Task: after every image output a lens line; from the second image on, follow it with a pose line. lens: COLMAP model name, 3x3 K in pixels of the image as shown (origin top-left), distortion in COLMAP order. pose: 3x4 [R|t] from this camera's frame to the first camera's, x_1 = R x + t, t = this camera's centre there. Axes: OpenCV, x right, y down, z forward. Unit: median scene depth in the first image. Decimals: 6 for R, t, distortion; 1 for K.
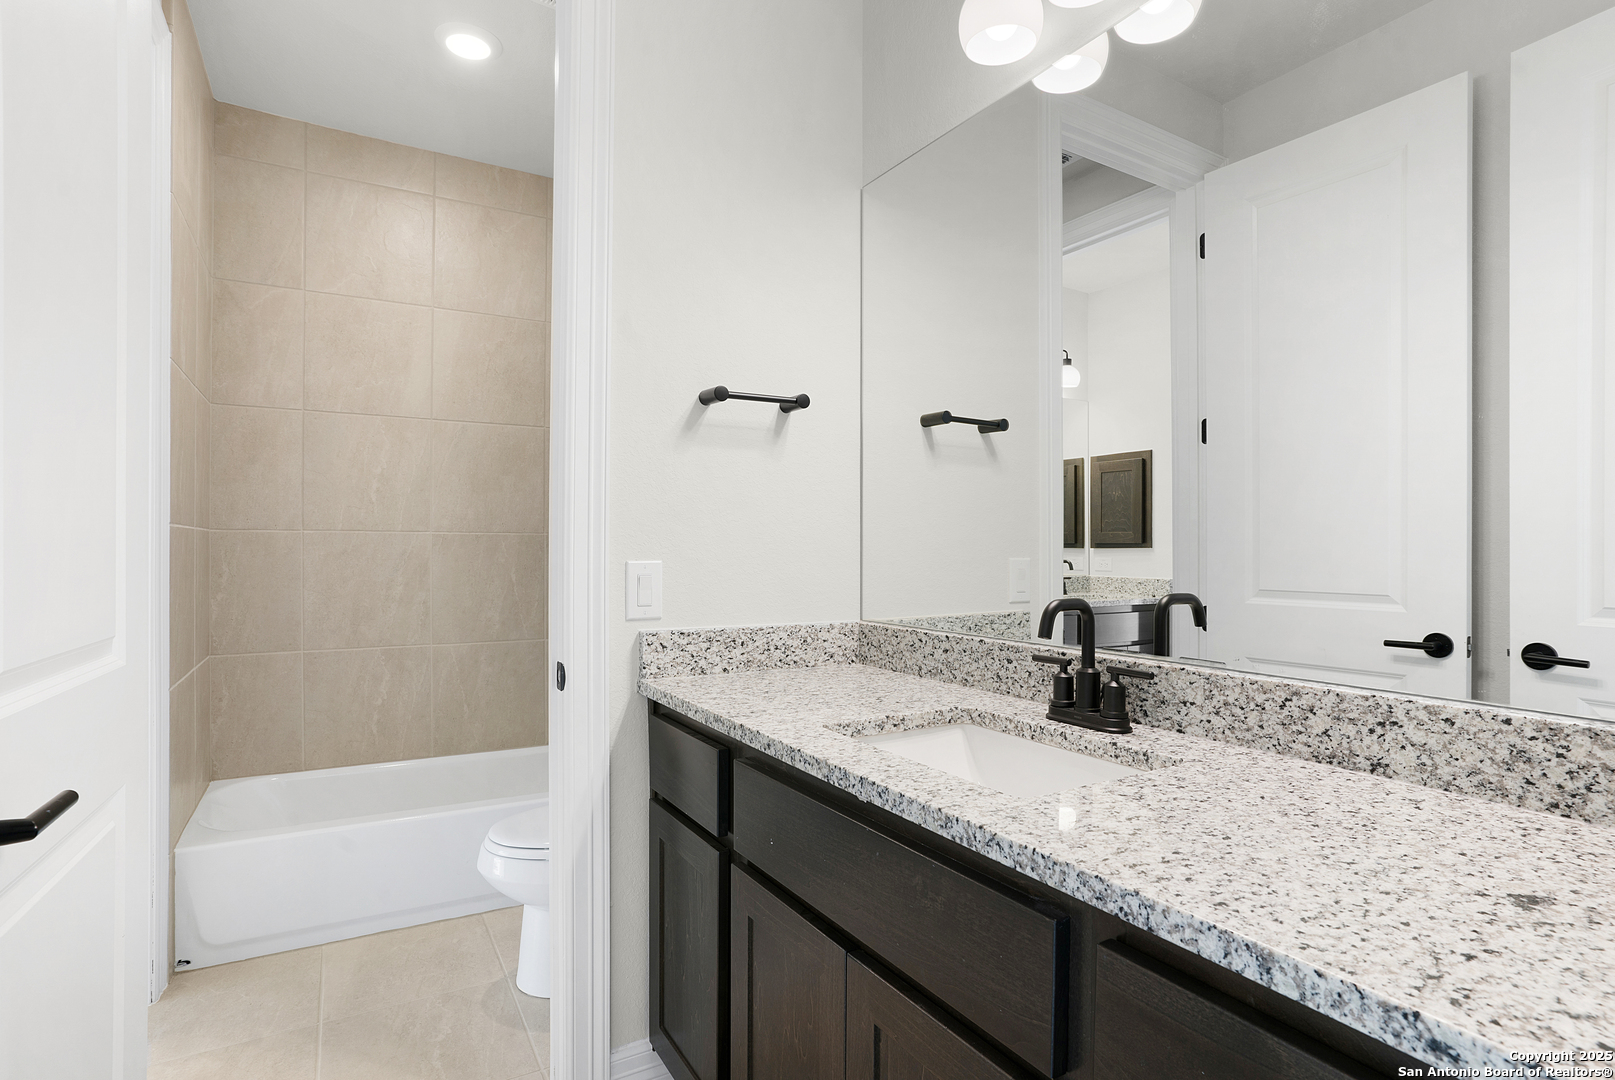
lens RADIAL K [[811.4, 0, 811.6], [0, 811.4, 552.1], [0, 0, 1]] dist [-0.055570, 0.029464]
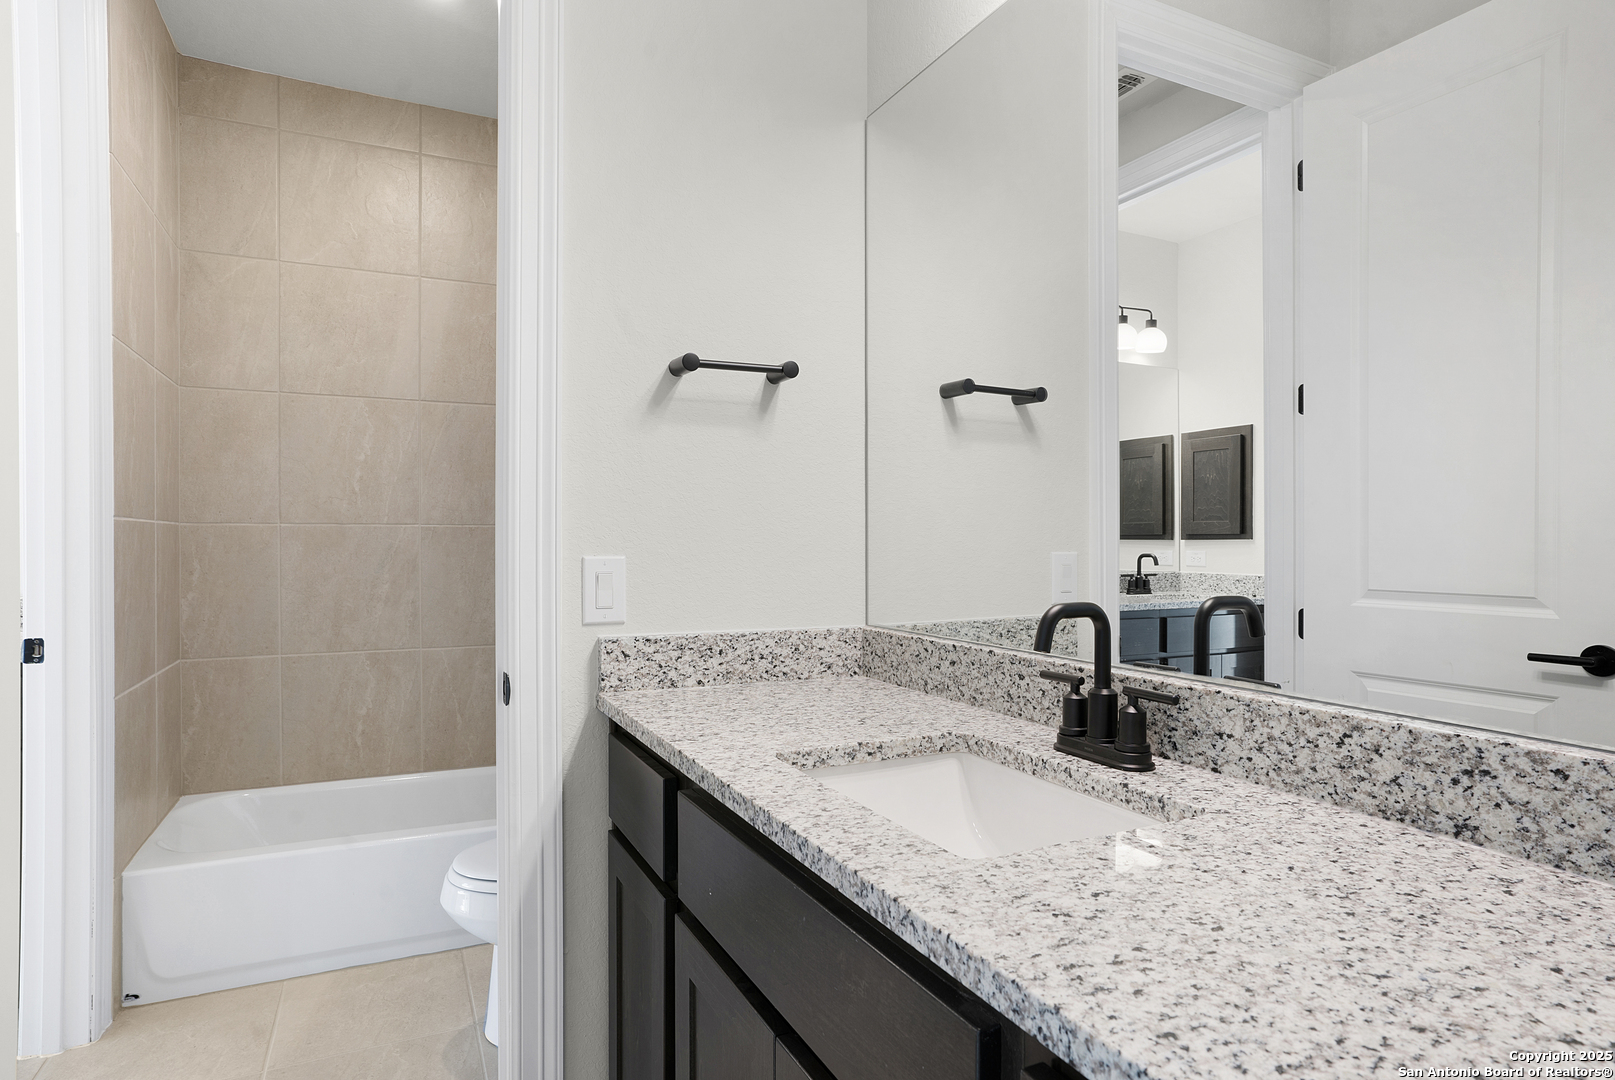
lens RADIAL K [[894.3, 0, 805.0], [0, 894.3, 549.3], [0, 0, 1]] dist [-0.034126, 0.026222]
pose [[0.996401, -0.002706, -0.084725, 0.091288], [0.003097, 0.999985, 0.004490, -0.000610], [0.084712, -0.004736, 0.996394, 0.062952]]
